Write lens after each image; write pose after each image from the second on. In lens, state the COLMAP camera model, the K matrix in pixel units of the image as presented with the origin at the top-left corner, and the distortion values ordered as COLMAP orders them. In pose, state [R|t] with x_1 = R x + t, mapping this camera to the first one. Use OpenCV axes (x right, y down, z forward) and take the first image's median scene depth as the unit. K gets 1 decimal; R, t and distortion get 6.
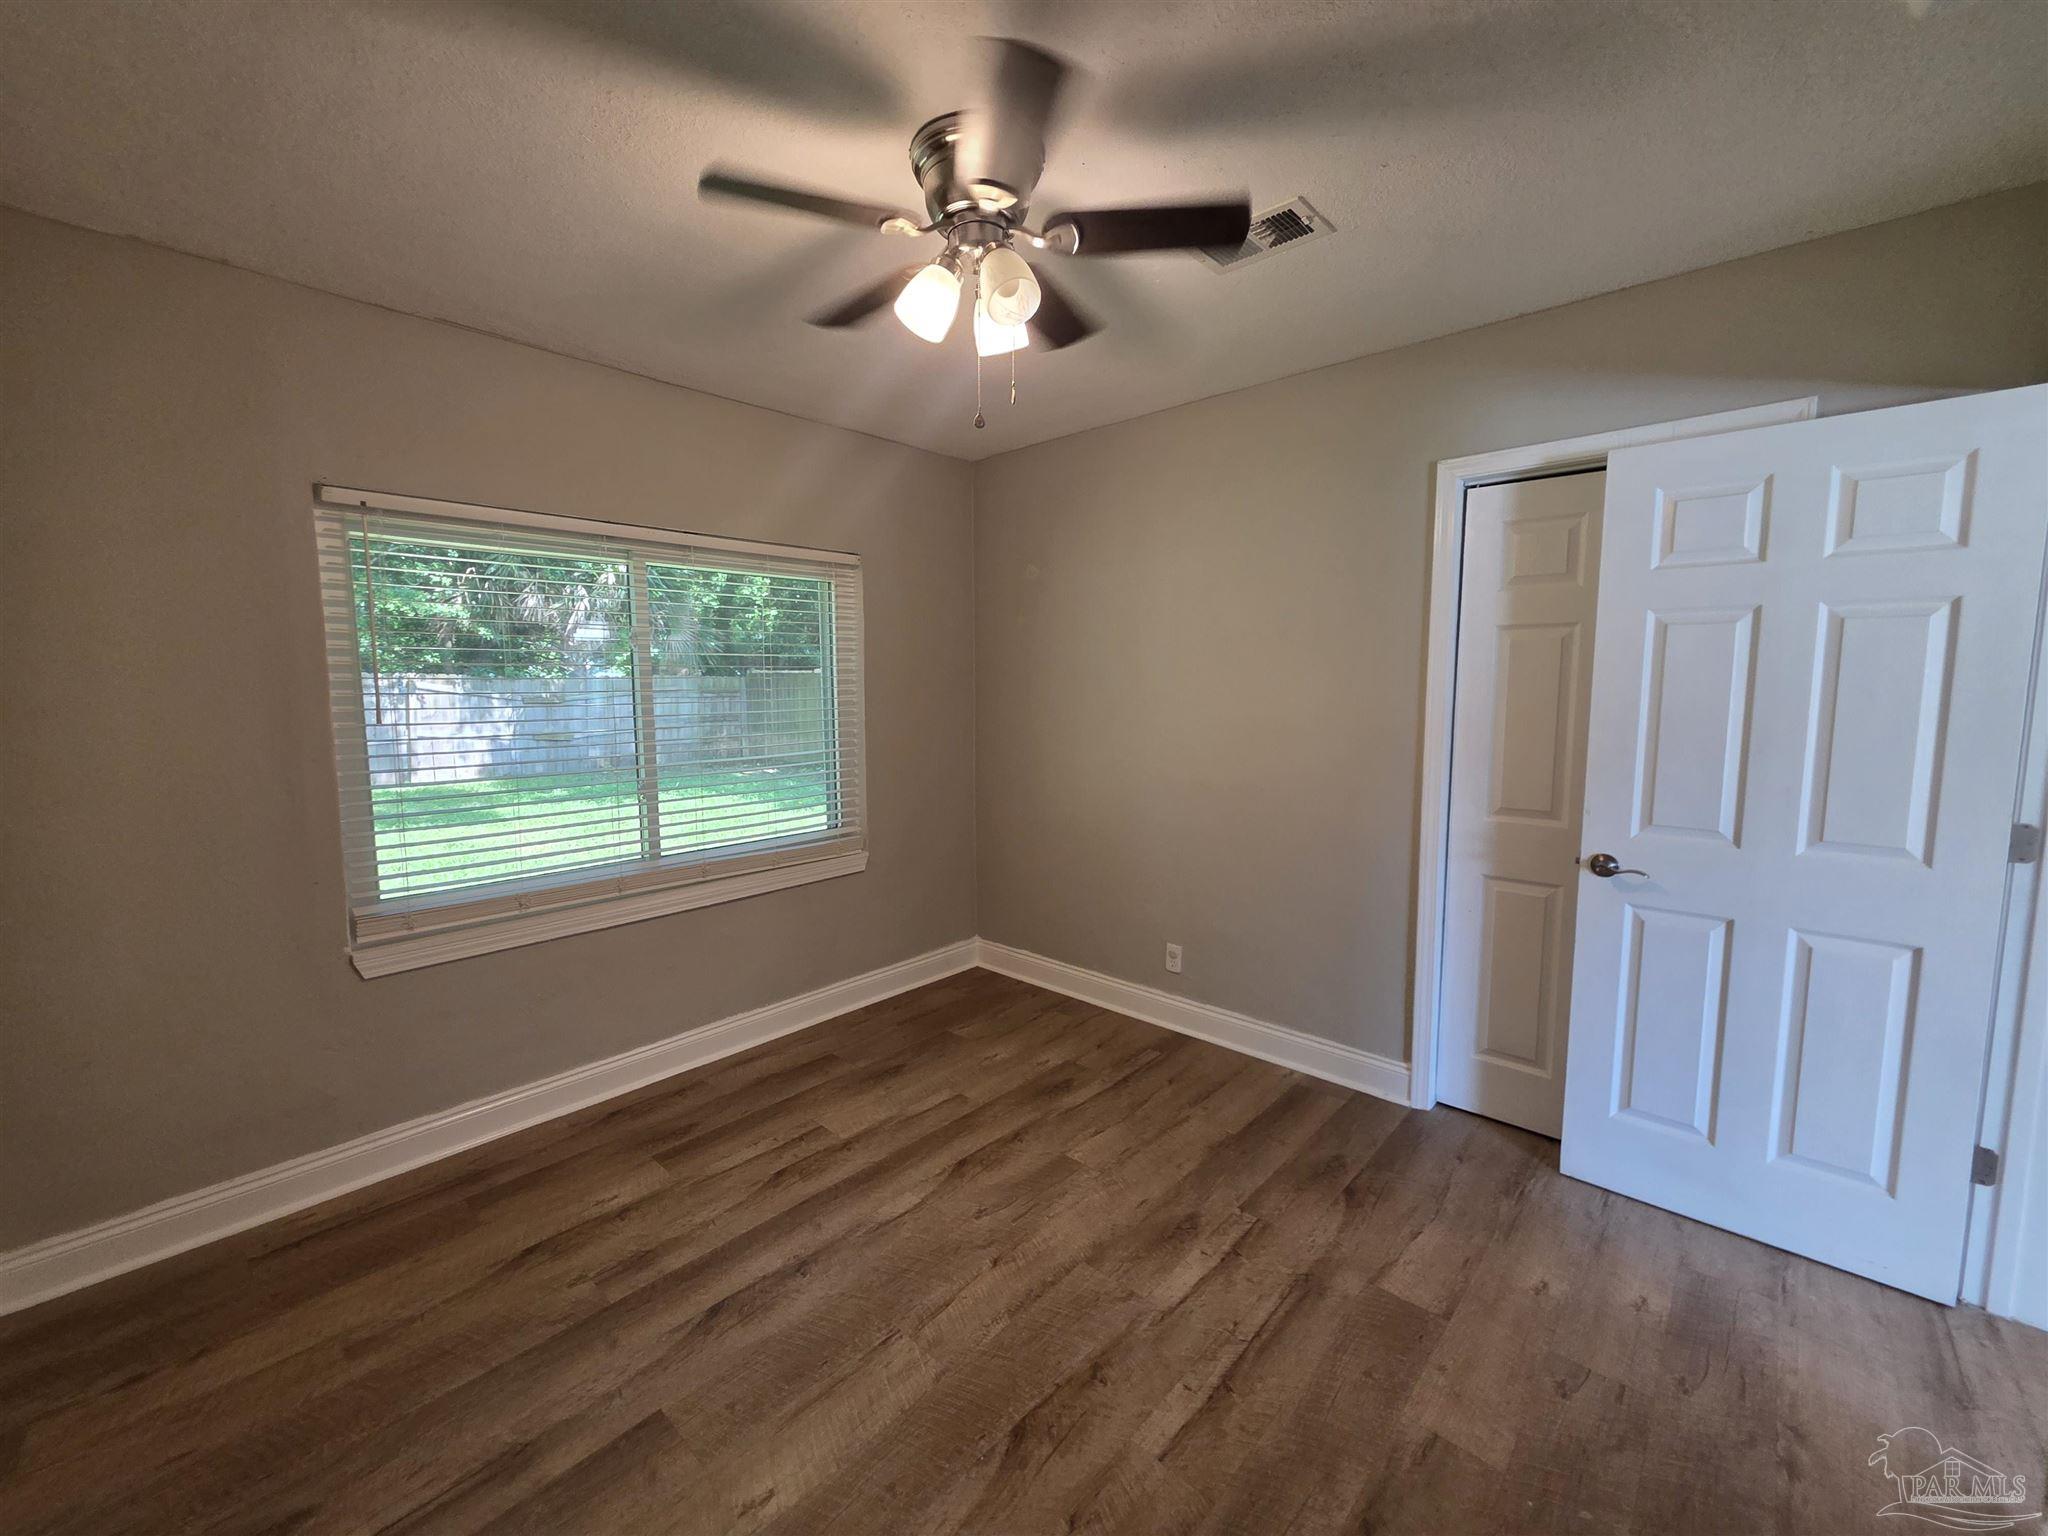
lens RADIAL K [[825.4, 0, 1015.2], [0, 825.4, 761.9], [0, 0, 1]] dist [0.005910, -0.000998]
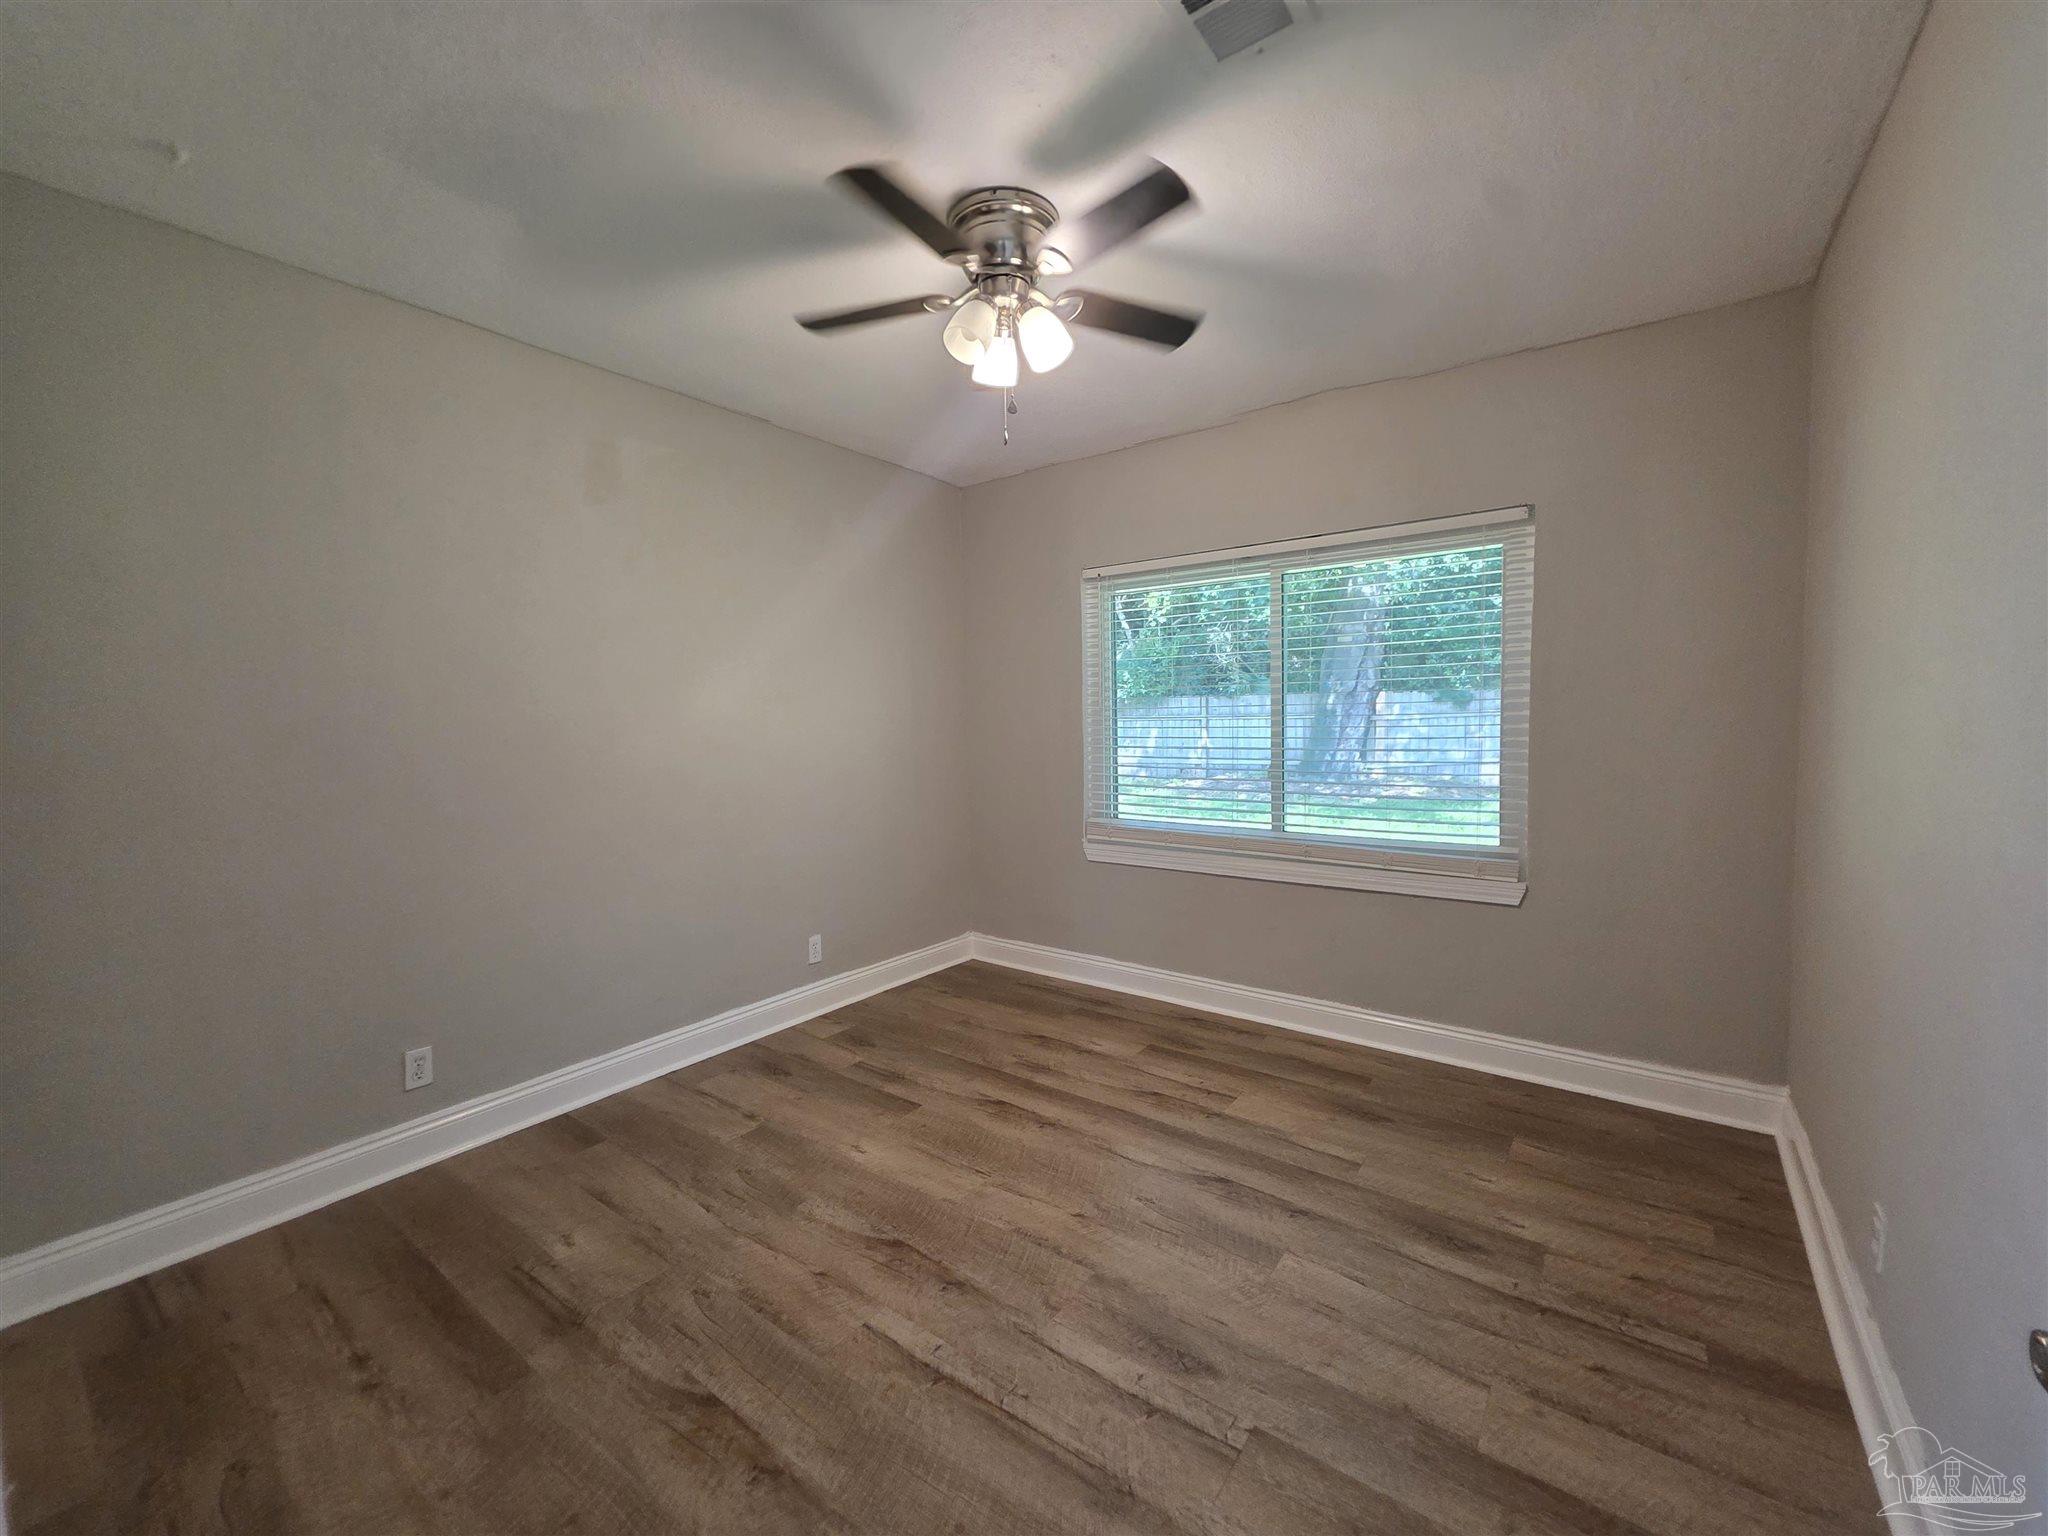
lens RADIAL K [[825.4, 0, 1016.3], [0, 825.4, 760.7], [0, 0, 1]] dist [0.005910, -0.000998]
pose [[0.096616, 0.059037, -0.993569, 0.903010], [-0.083544, 0.995198, 0.051010, -0.009784], [0.991809, 0.078078, 0.101084, 0.721092]]
